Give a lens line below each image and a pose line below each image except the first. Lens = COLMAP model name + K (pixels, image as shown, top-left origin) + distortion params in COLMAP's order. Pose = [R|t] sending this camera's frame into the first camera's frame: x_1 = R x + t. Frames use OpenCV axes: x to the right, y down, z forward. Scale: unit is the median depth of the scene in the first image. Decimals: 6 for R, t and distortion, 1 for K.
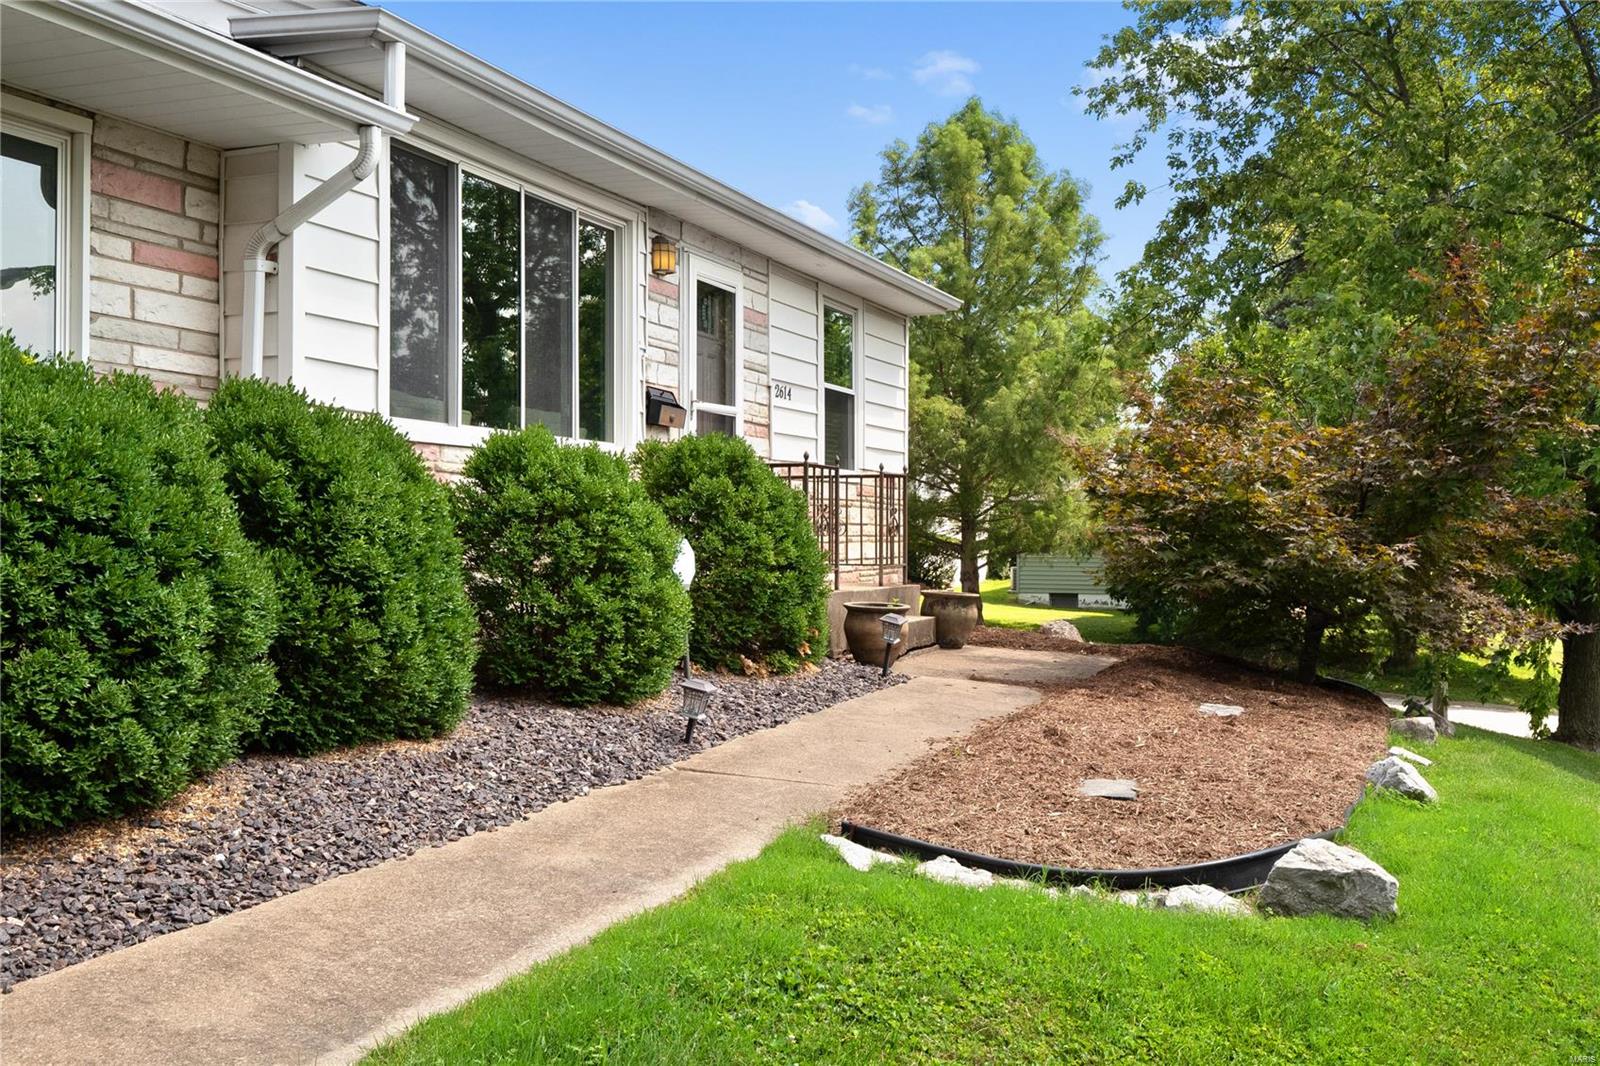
lens RADIAL K [[1617.8, 0, 798.9], [0, 1617.8, 533.2], [0, 0, 1]] dist [0.028976, 0.000000]
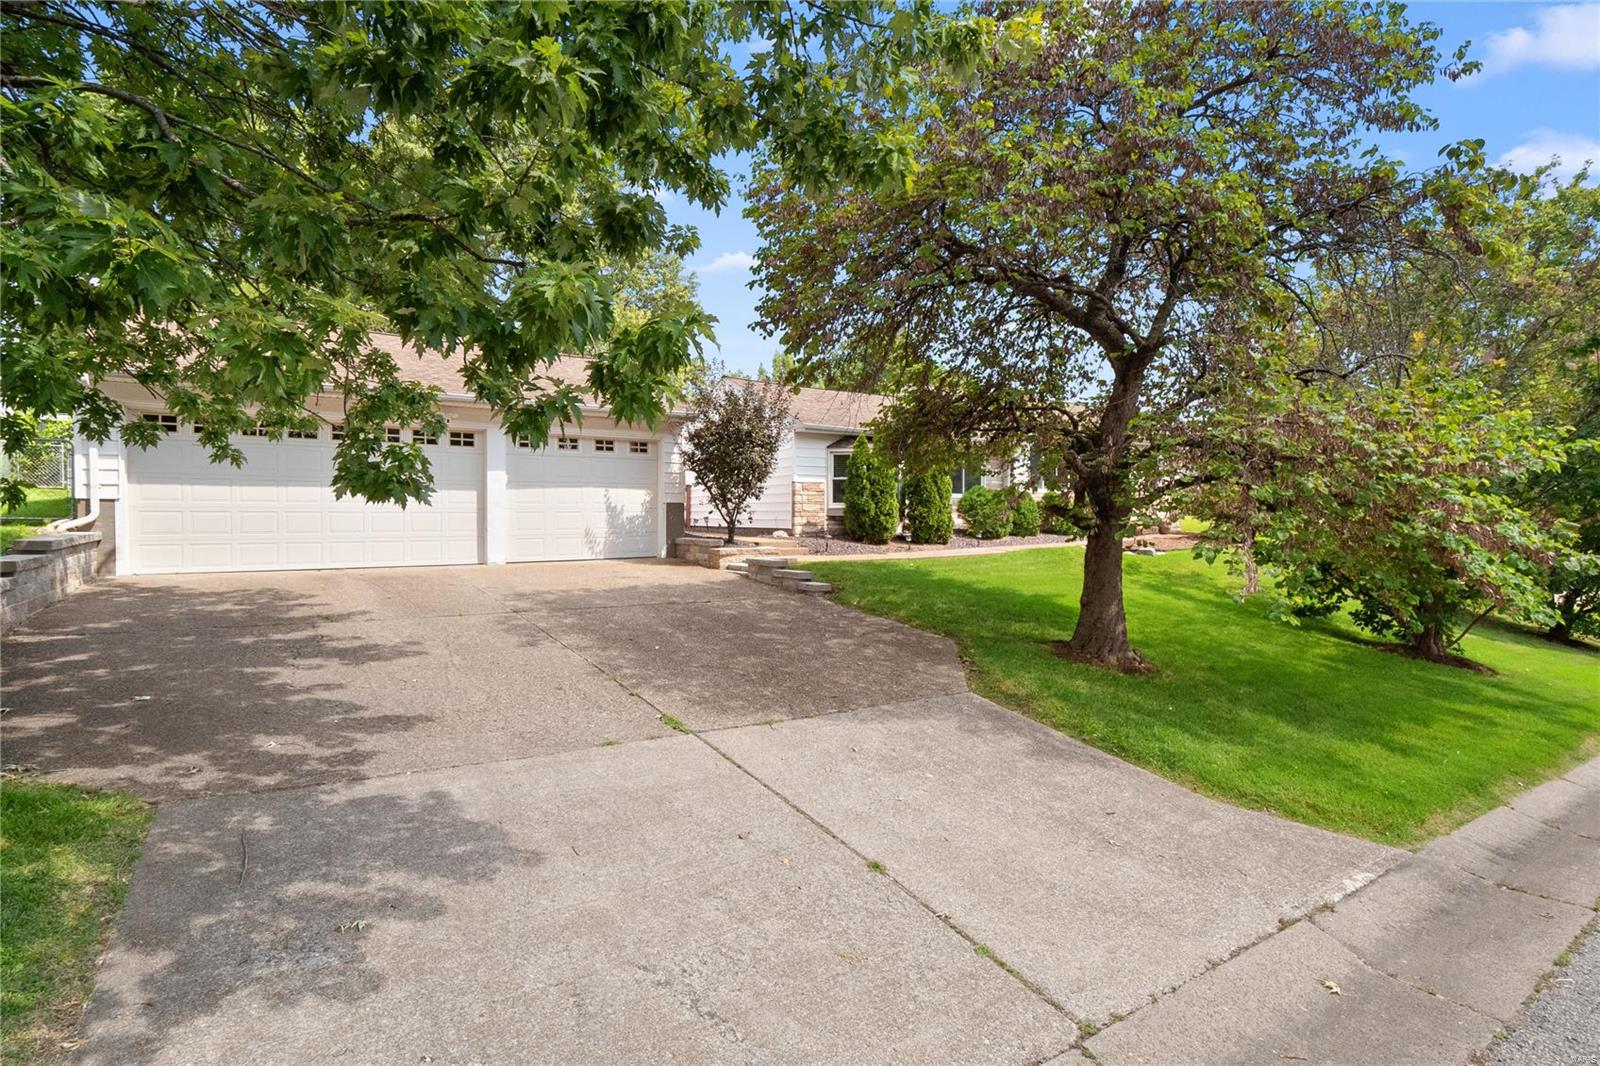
lens RADIAL K [[753.5, 0, 799.8], [0, 753.5, 529.3], [0, 0, 1]] dist [-0.000267, -0.000003]
pose [[0.840680, 0.009550, -0.541449, 0.436577], [0.002717, 0.999758, 0.021851, 0.010051], [0.541526, -0.019841, 0.840450, -1.454950]]
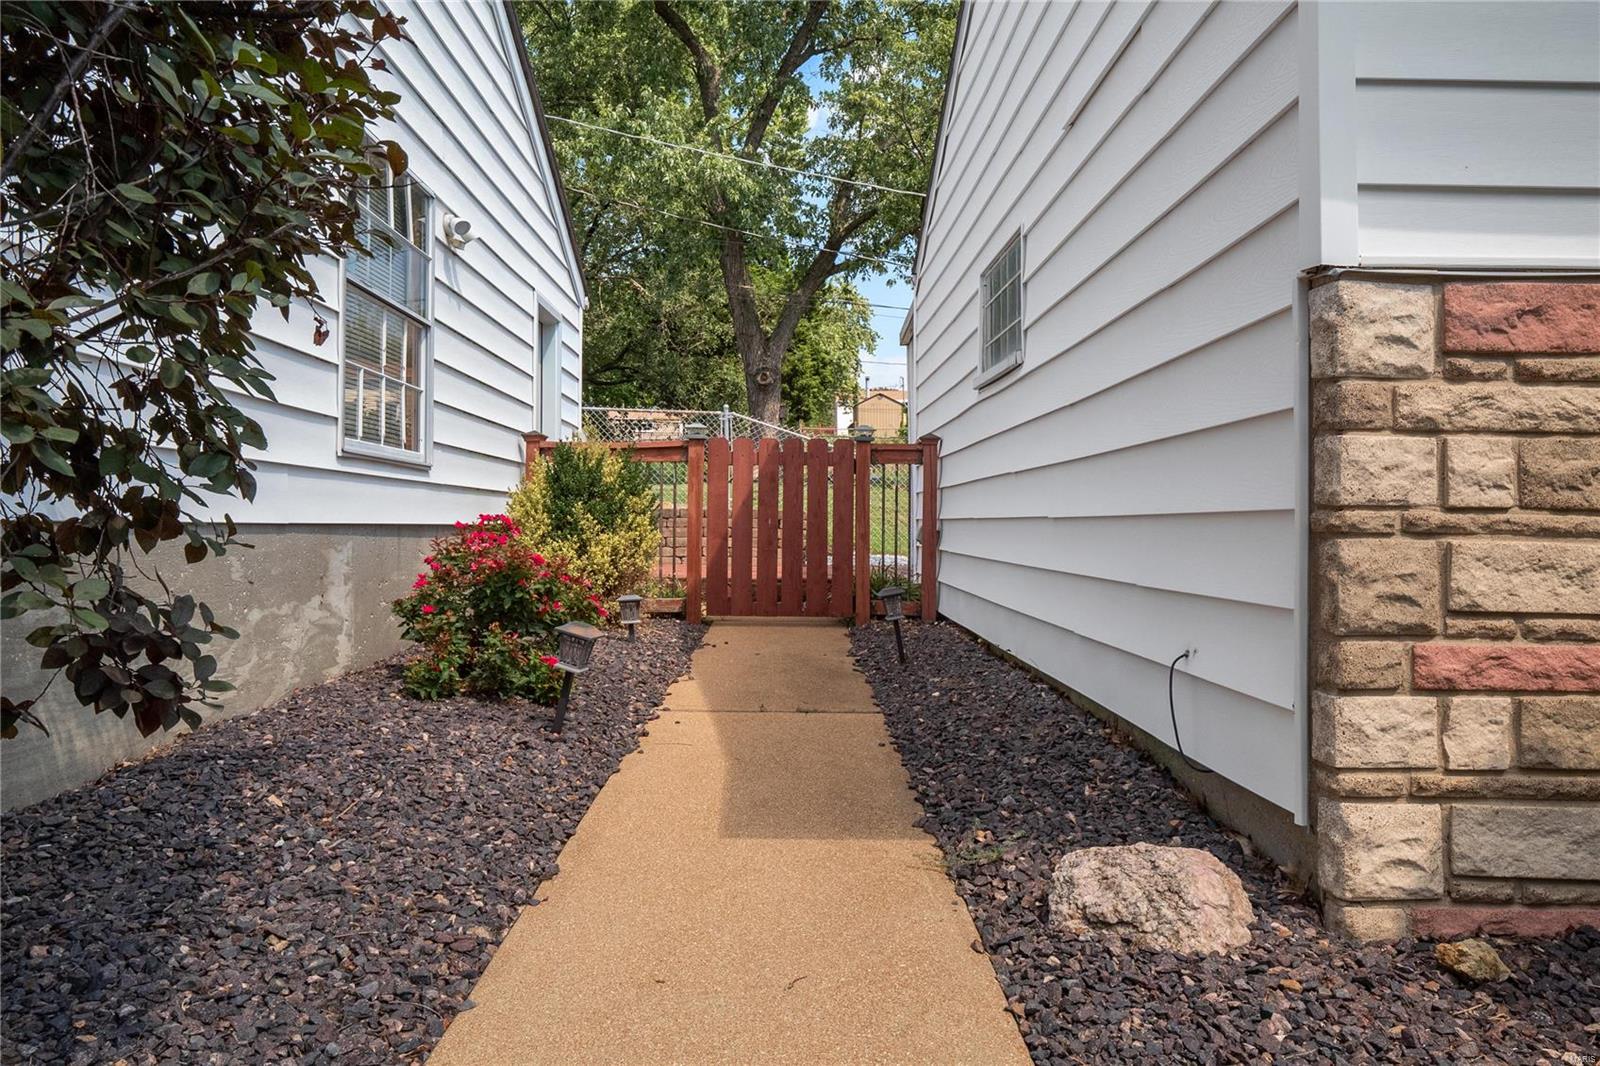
lens RADIAL K [[1131.3, 0, 798.9], [0, 1131.3, 491.0], [0, 0, 1]] dist [0.000436, -0.000208]
pose [[0.382584, -0.025506, -0.923568, -0.346545], [-0.003935, 0.999565, -0.029234, -0.012013], [0.923912, 0.014819, 0.382317, -0.188420]]
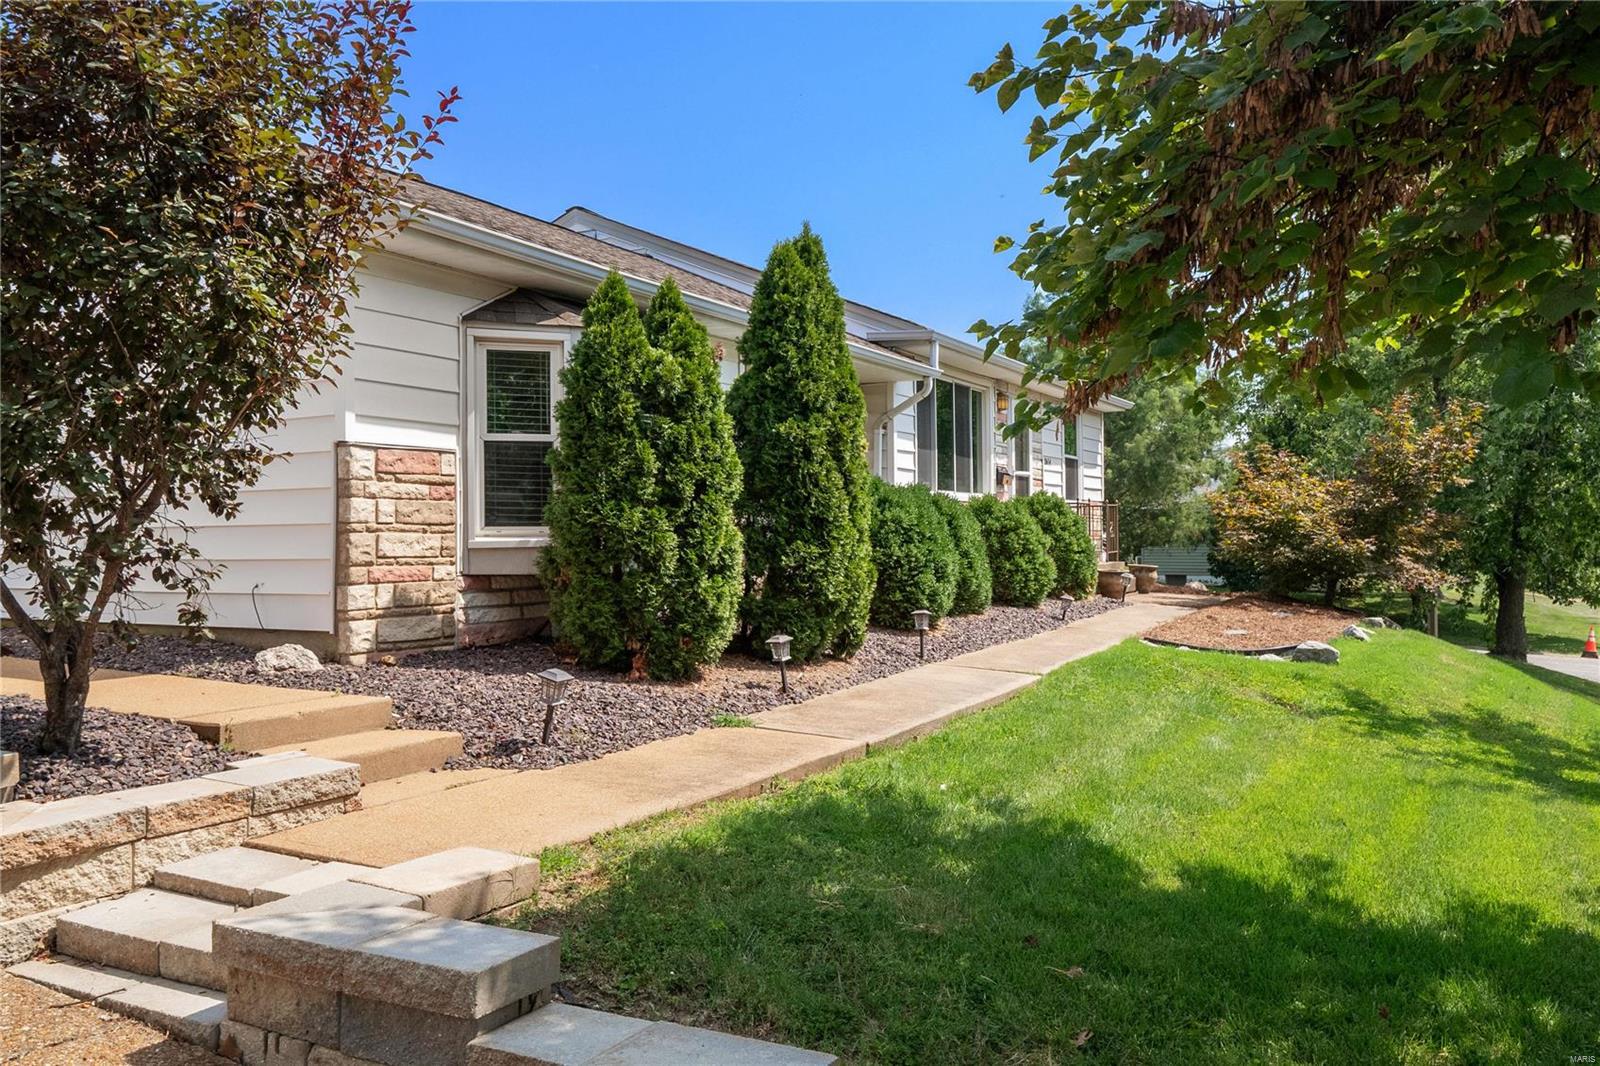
lens RADIAL K [[1274.1, 0, 804.2], [0, 1274.1, 530.3], [0, 0, 1]] dist [-0.004342, 0.000494]
pose [[0.993629, -0.009618, -0.112290, -0.168371], [0.009404, 0.999953, -0.002429, -0.007058], [0.112308, 0.001358, 0.993673, -0.701424]]
